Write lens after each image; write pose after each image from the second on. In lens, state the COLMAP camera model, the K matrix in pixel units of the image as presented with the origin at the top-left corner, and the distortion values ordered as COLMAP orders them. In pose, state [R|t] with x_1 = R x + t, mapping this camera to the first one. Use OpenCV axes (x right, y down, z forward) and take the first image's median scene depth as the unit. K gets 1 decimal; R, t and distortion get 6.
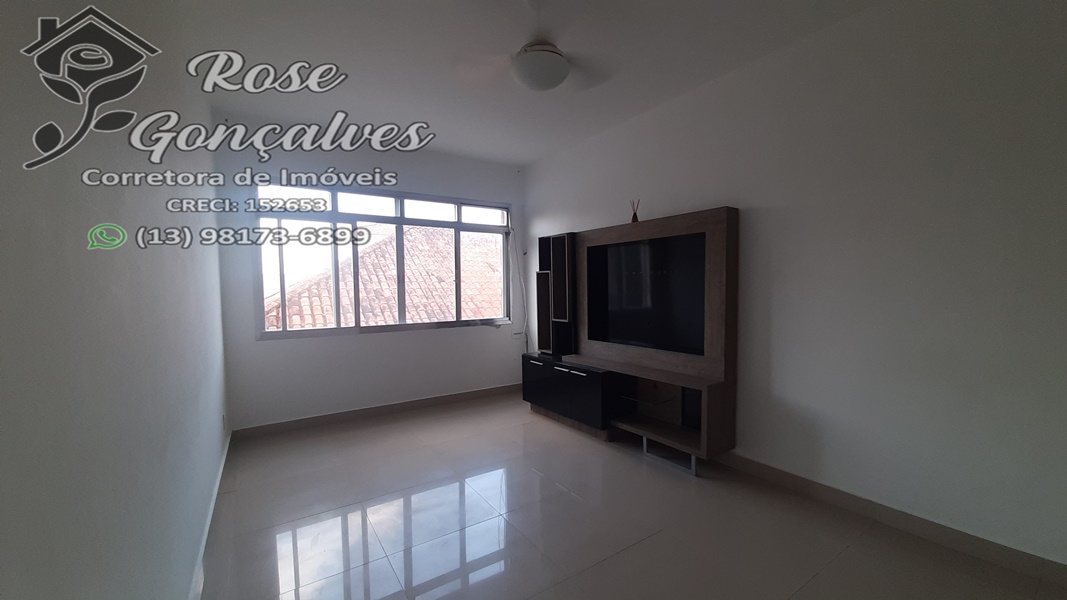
lens RADIAL K [[410.9, 0, 539.3], [0, 410.9, 301.1], [0, 0, 1]] dist [-0.000401, -0.007256]
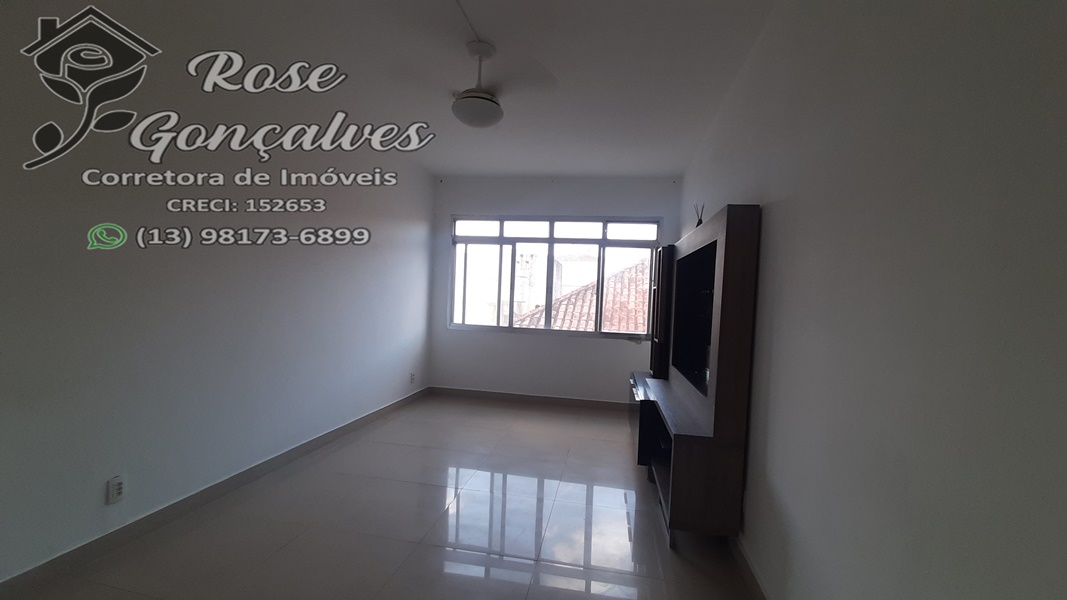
lens RADIAL K [[410.9, 0, 544.4], [0, 410.9, 305.6], [0, 0, 1]] dist [-0.000401, -0.007256]
pose [[0.715562, 0.060181, -0.695952, 0.514579], [-0.077306, 0.996985, 0.006728, -0.020588], [0.694258, 0.048987, 0.718057, 0.174900]]
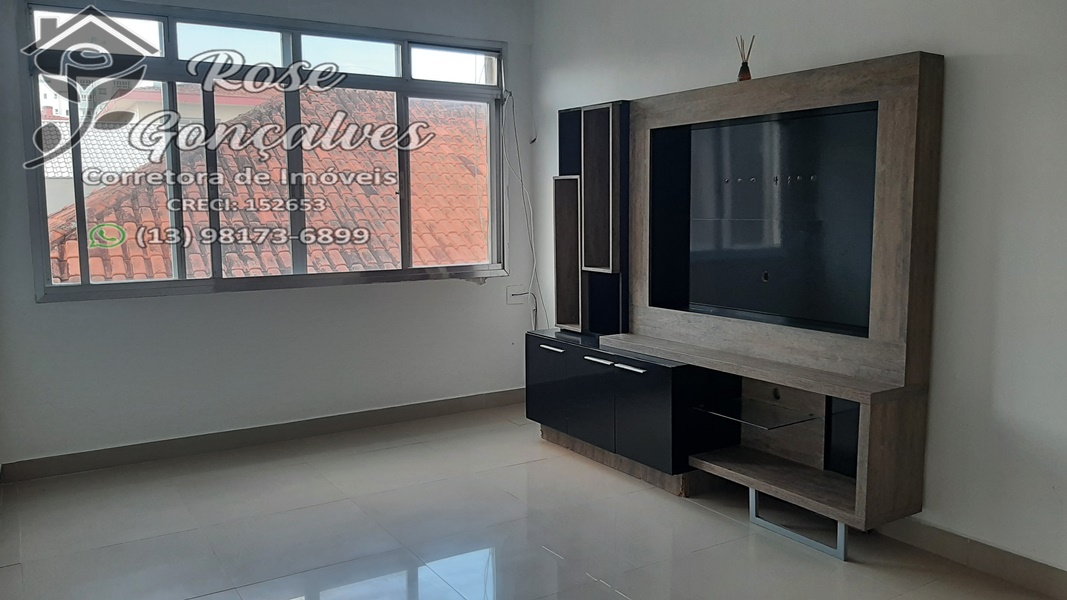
lens RADIAL K [[823.9, 0, 535.5], [0, 823.9, 294.2], [0, 0, 1]] dist [0.023170, -0.048004]
pose [[0.999323, 0.008655, -0.035750, 0.008288], [-0.005934, 0.997127, 0.075513, -0.001205], [0.036301, -0.075250, 0.996504, -0.055656]]
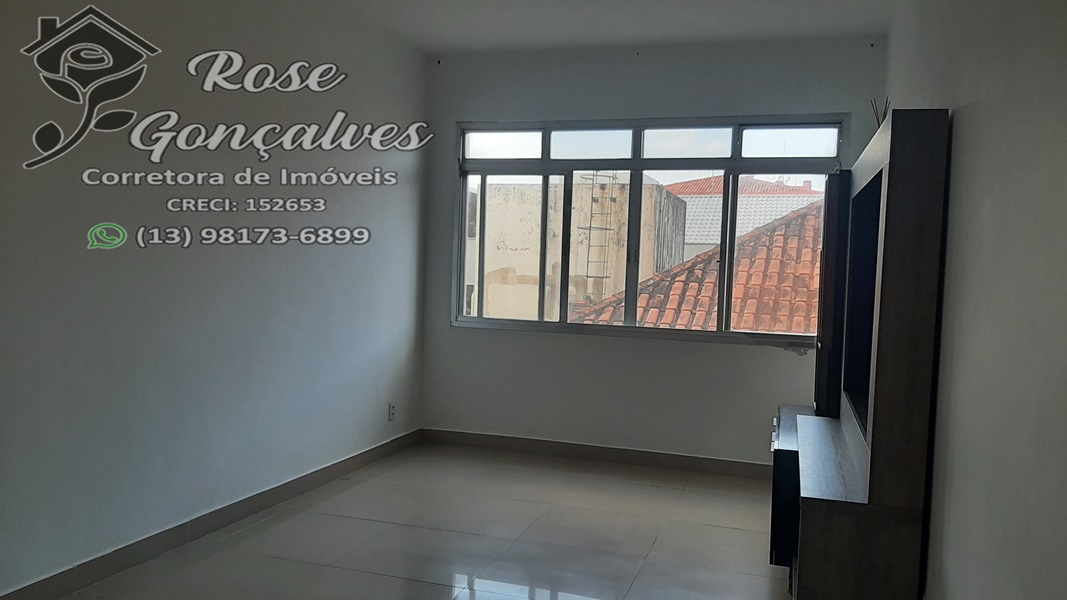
lens RADIAL K [[823.9, 0, 529.4], [0, 823.9, 303.3], [0, 0, 1]] dist [0.023170, -0.048004]
pose [[0.598863, 0.074688, -0.797361, 0.648367], [-0.069651, 0.996726, 0.041051, -0.024499], [0.797817, 0.030954, 0.602105, 0.120177]]
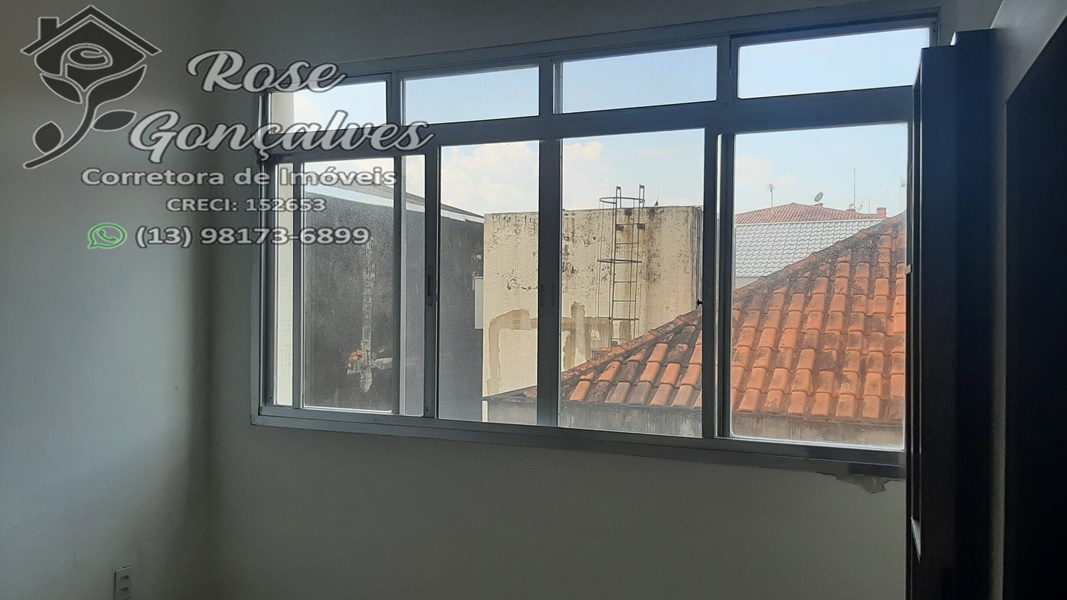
lens RADIAL K [[823.9, 0, 531.8], [0, 823.9, 294.1], [0, 0, 1]] dist [0.023170, -0.048004]
pose [[0.533422, 0.015105, -0.845714, 0.263848], [-0.048538, 0.998740, -0.012777, -0.051077], [0.844455, 0.047865, 0.533483, 0.686583]]
